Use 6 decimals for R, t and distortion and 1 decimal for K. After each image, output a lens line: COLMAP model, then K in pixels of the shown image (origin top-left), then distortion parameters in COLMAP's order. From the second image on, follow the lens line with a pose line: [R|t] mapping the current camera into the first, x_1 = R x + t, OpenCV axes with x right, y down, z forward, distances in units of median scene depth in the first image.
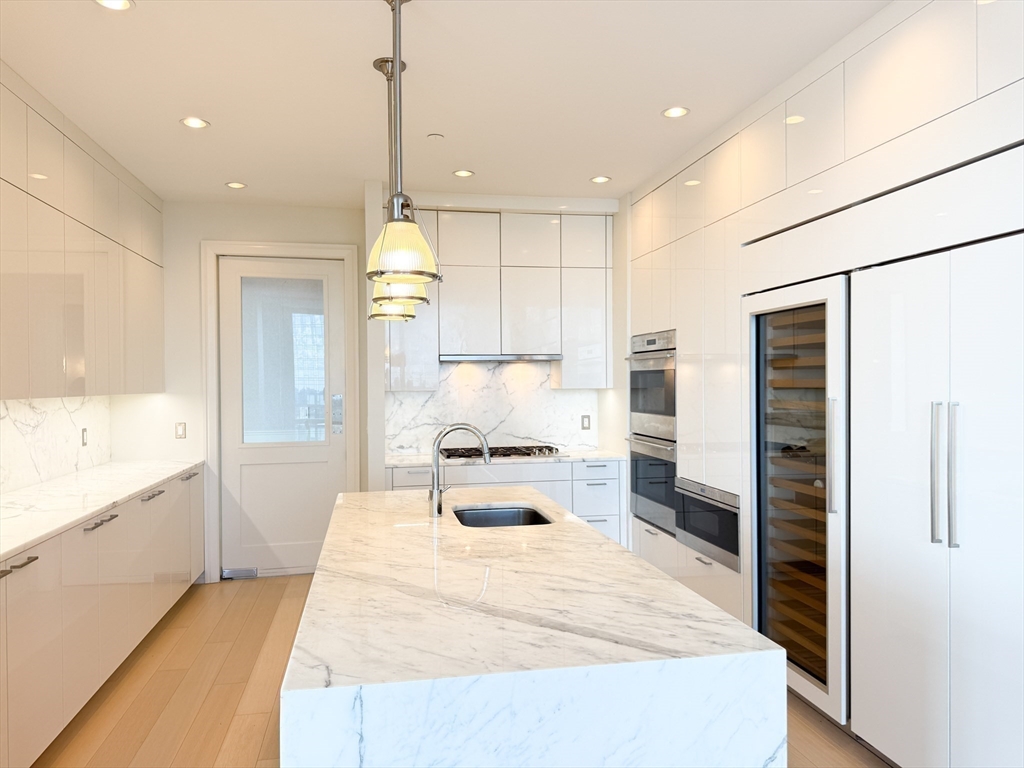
lens RADIAL K [[743.6, 0, 530.5], [0, 743.6, 394.0], [0, 0, 1]] dist [0.040762, -0.053607]
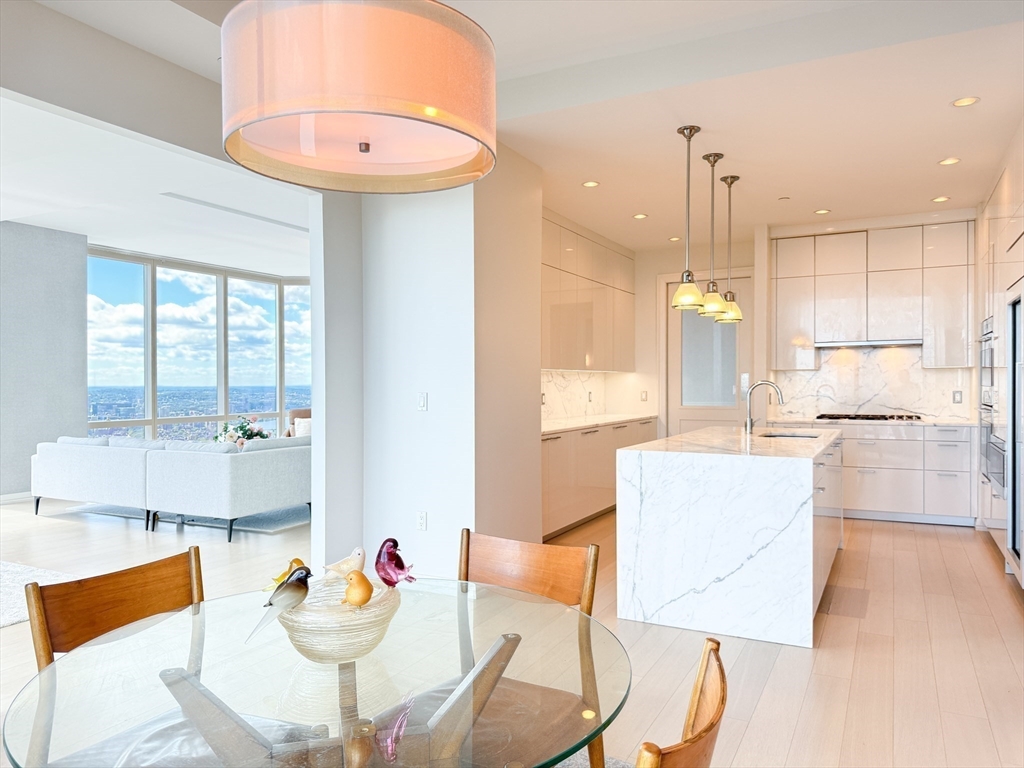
lens RADIAL K [[743.6, 0, 519.7], [0, 743.6, 403.1], [0, 0, 1]] dist [0.040762, -0.053607]
pose [[0.785040, 0.017984, -0.619184, 0.298263], [-0.008599, 0.999799, 0.018137, 0.036530], [0.619385, -0.008914, 0.785036, -0.397068]]
